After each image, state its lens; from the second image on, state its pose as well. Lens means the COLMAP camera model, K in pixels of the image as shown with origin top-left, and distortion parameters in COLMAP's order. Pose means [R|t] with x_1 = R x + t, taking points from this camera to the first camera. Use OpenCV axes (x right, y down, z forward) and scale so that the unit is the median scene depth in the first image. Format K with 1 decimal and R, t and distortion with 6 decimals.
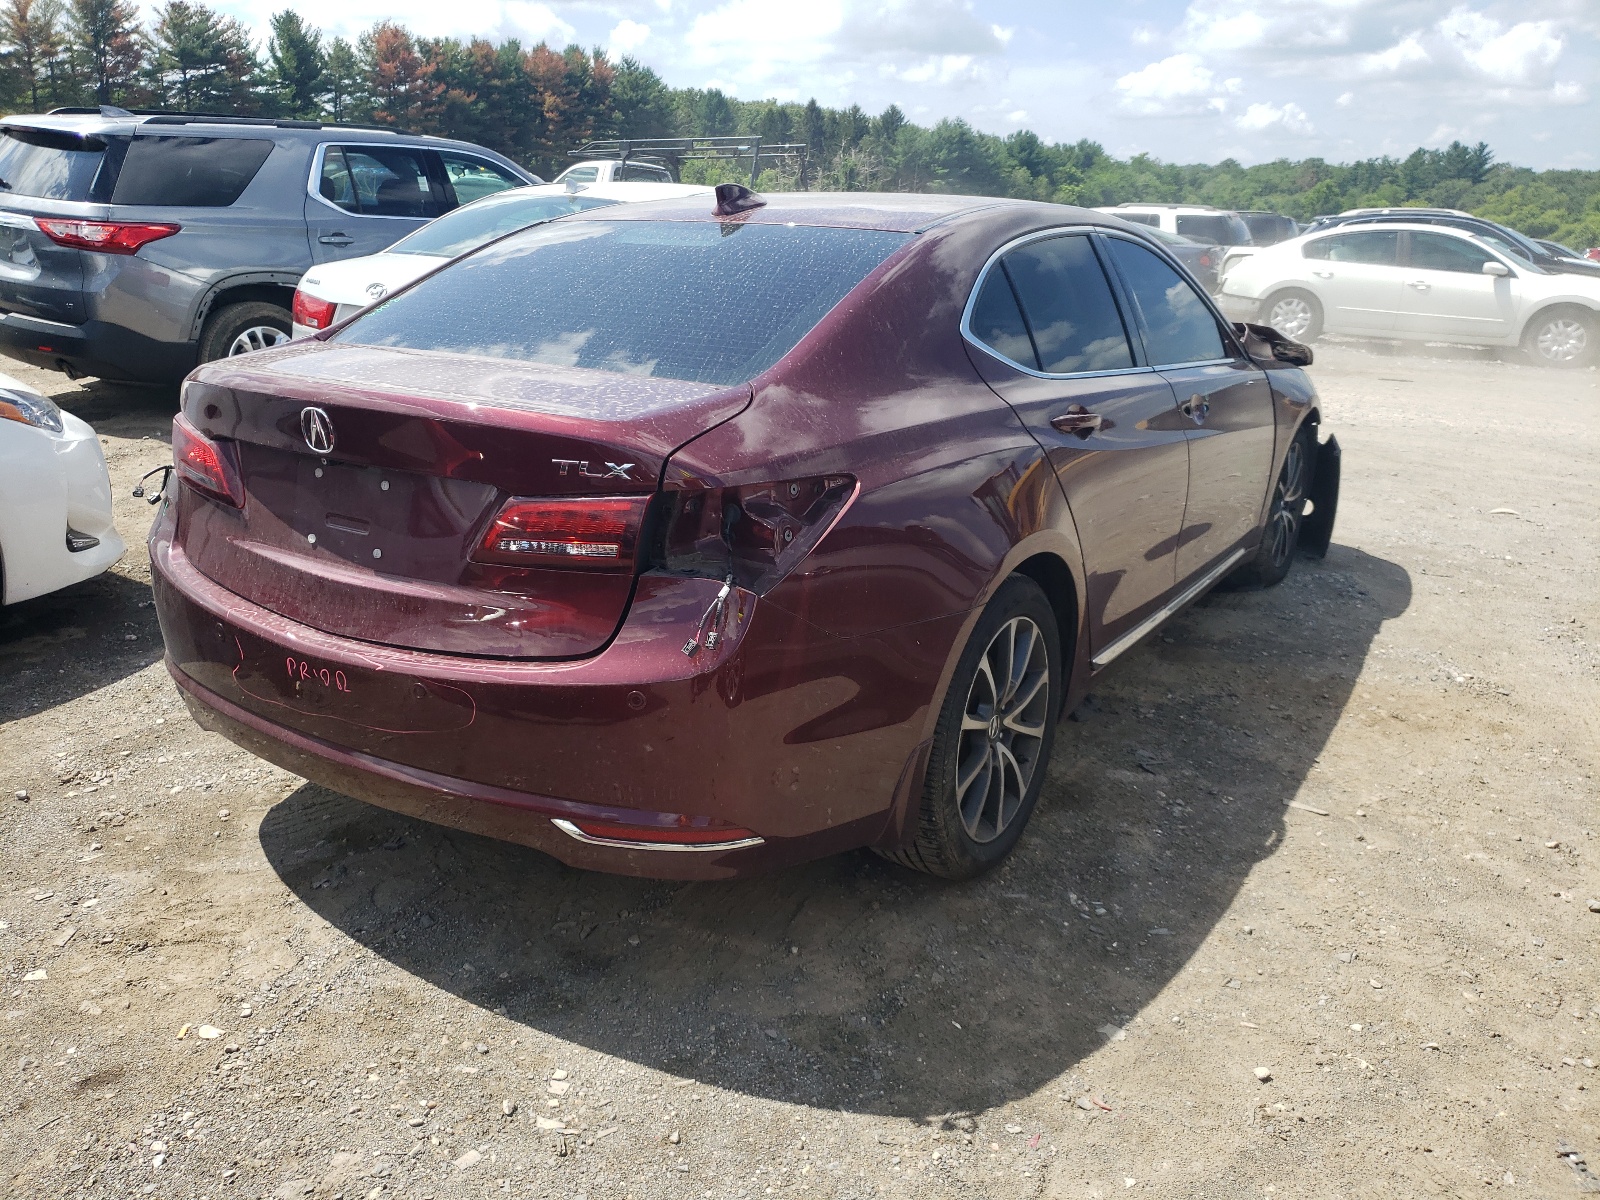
lens RADIAL K [[1204.2, 0, 800.0], [0, 1204.2, 600.0], [0, 0, 1]] dist [0.041830, 0.001343]
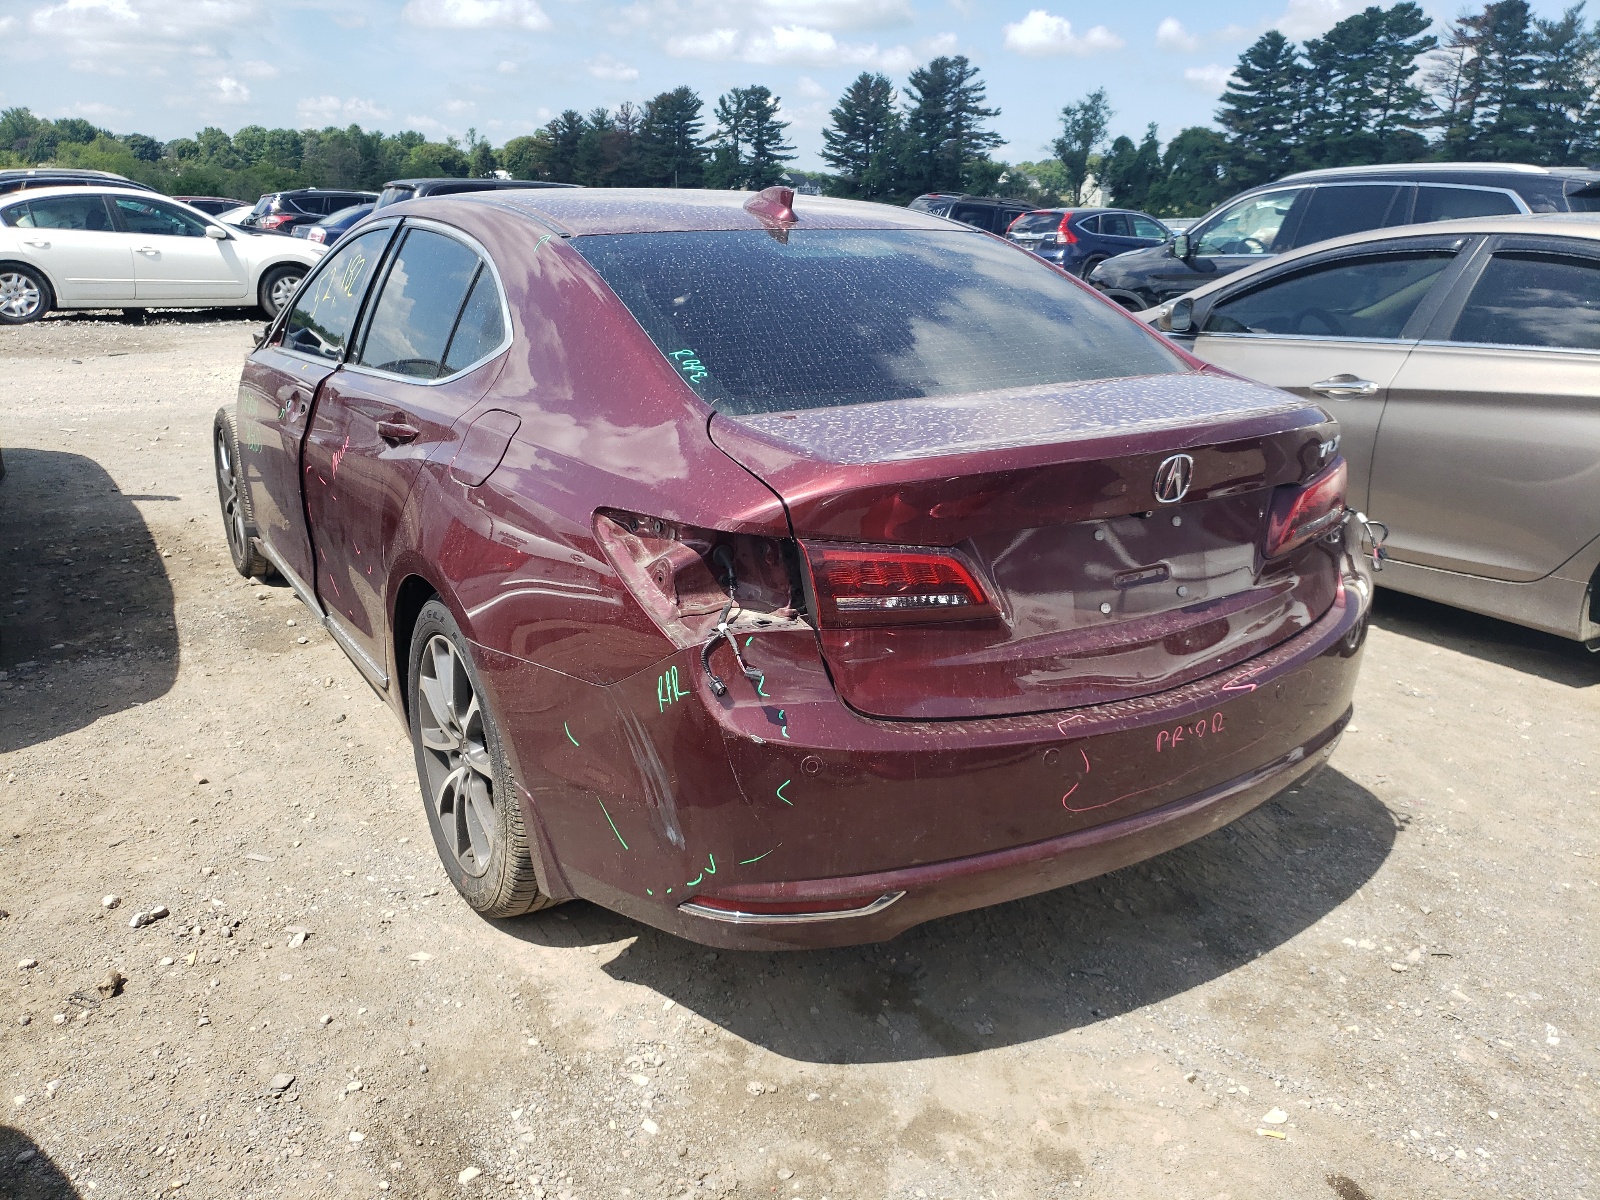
lens RADIAL K [[1223.1, 0, 800.0], [0, 1223.1, 600.0], [0, 0, 1]] dist [0.006163, 0.004528]
pose [[0.441877, -0.298967, 0.845792, -0.181422], [0.275003, 0.942582, 0.189507, -0.039100], [-0.853884, 0.148857, 0.498722, 0.111217]]
